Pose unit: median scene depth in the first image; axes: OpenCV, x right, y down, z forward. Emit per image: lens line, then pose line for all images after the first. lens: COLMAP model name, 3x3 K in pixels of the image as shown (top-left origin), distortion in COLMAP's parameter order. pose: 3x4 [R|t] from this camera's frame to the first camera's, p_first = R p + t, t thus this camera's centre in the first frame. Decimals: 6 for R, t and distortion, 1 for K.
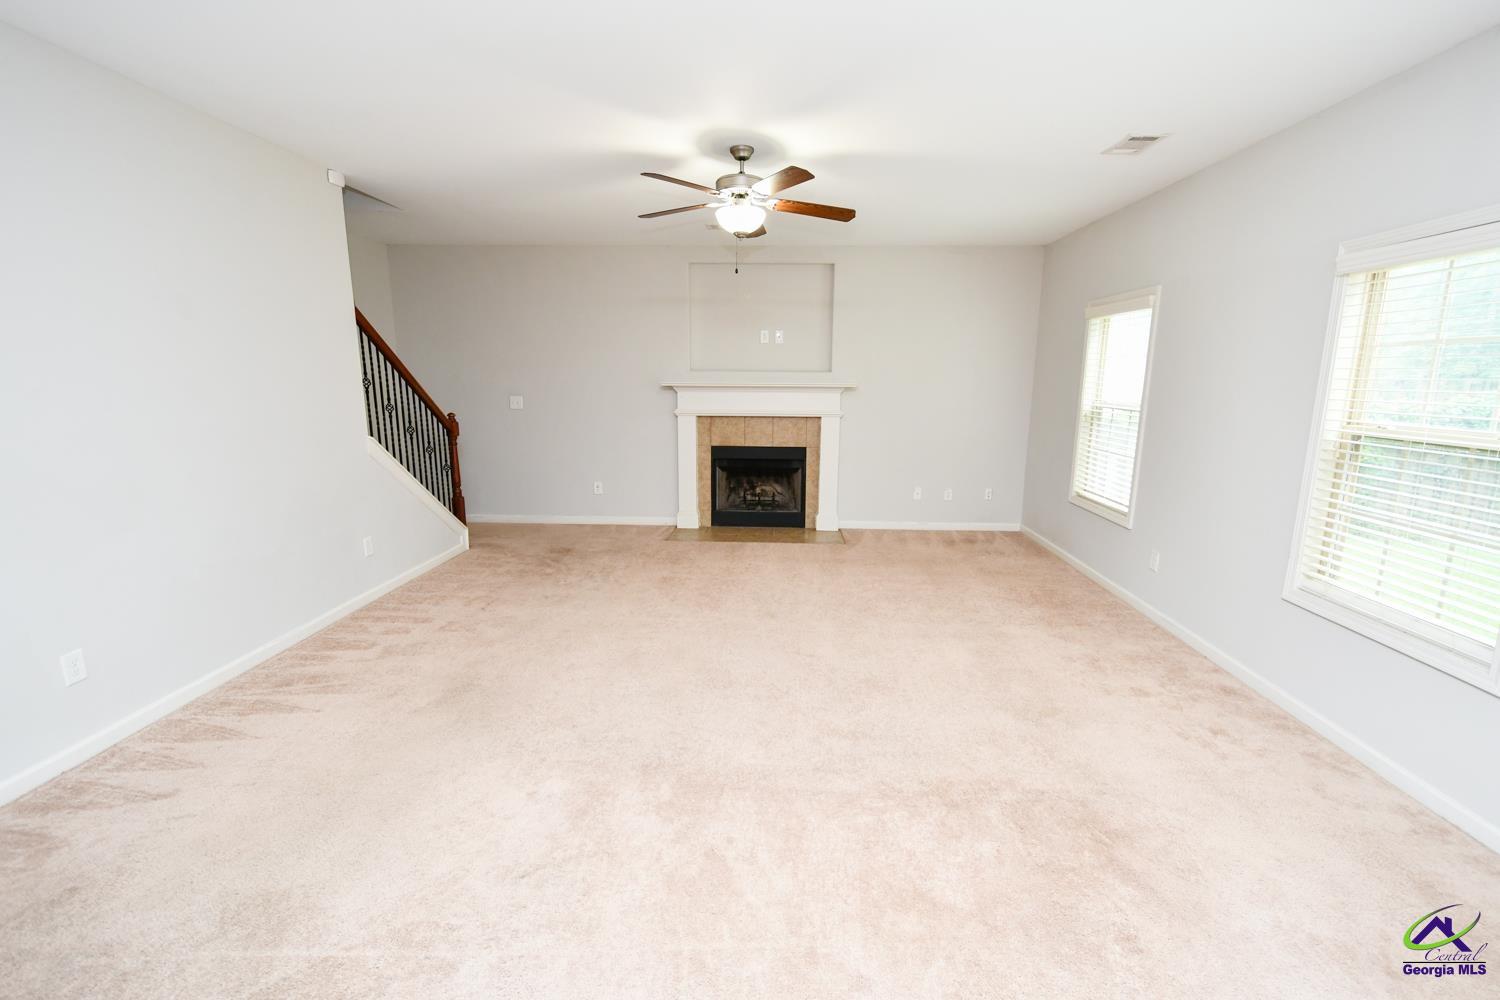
lens RADIAL K [[660.3, 0, 751.2], [0, 660.3, 494.4], [0, 0, 1]] dist [-0.001415, -0.001097]
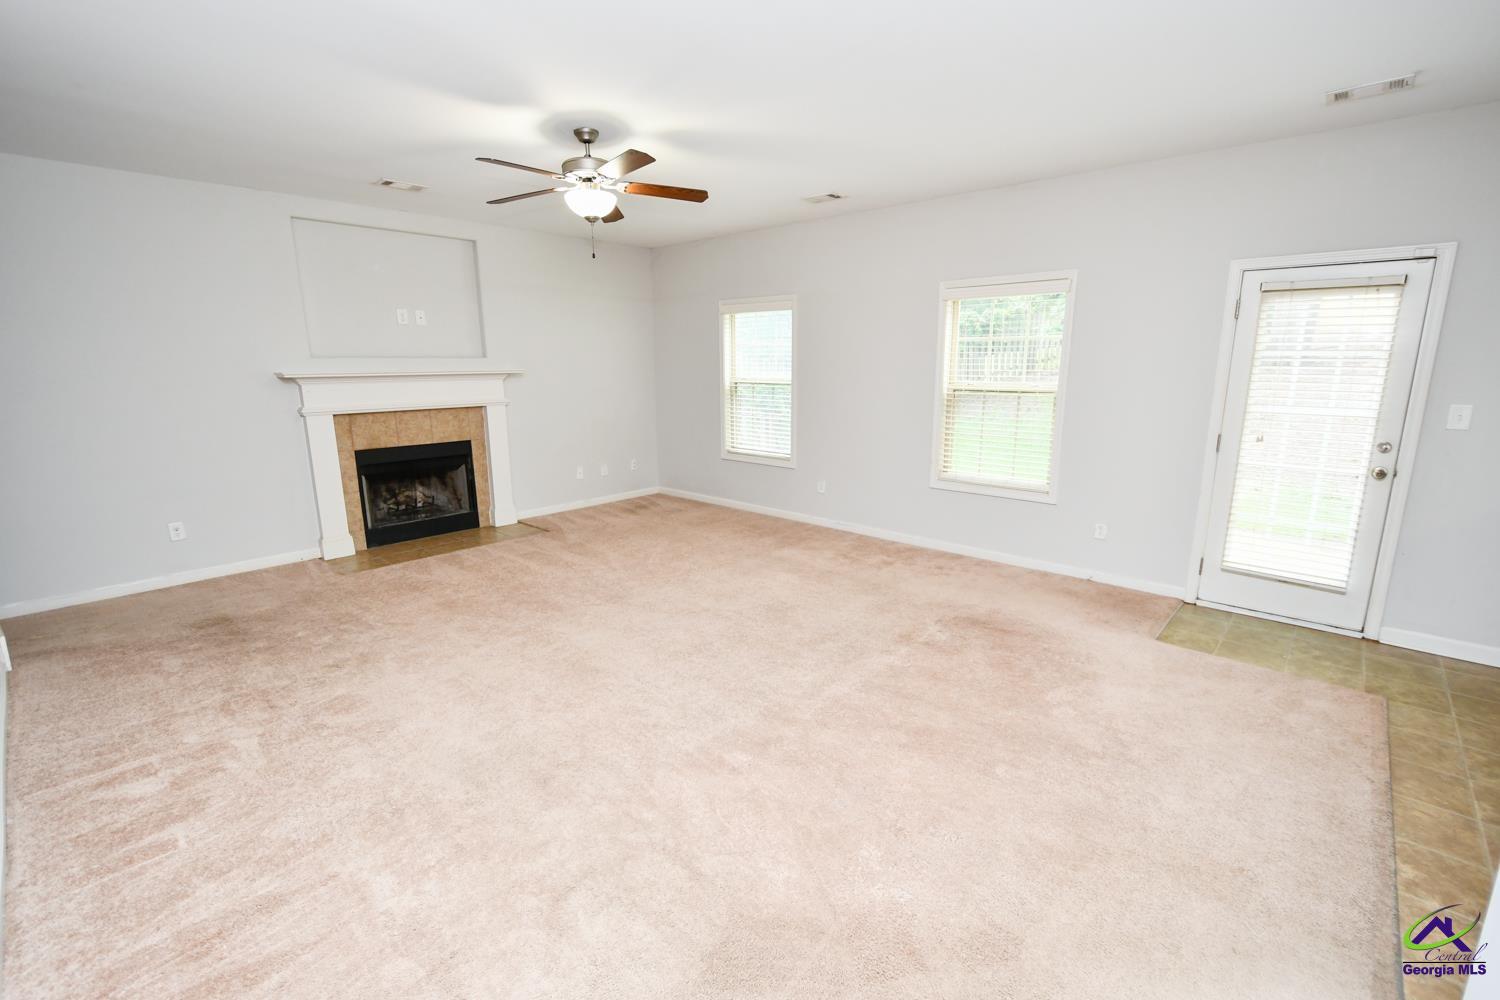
lens RADIAL K [[660.3, 0, 755.5], [0, 660.3, 504.7], [0, 0, 1]] dist [-0.001415, -0.001097]
pose [[0.639751, -0.174198, 0.748581, -0.374970], [0.146834, 0.983738, 0.103433, -0.020444], [-0.754426, 0.043746, 0.654926, 0.107026]]
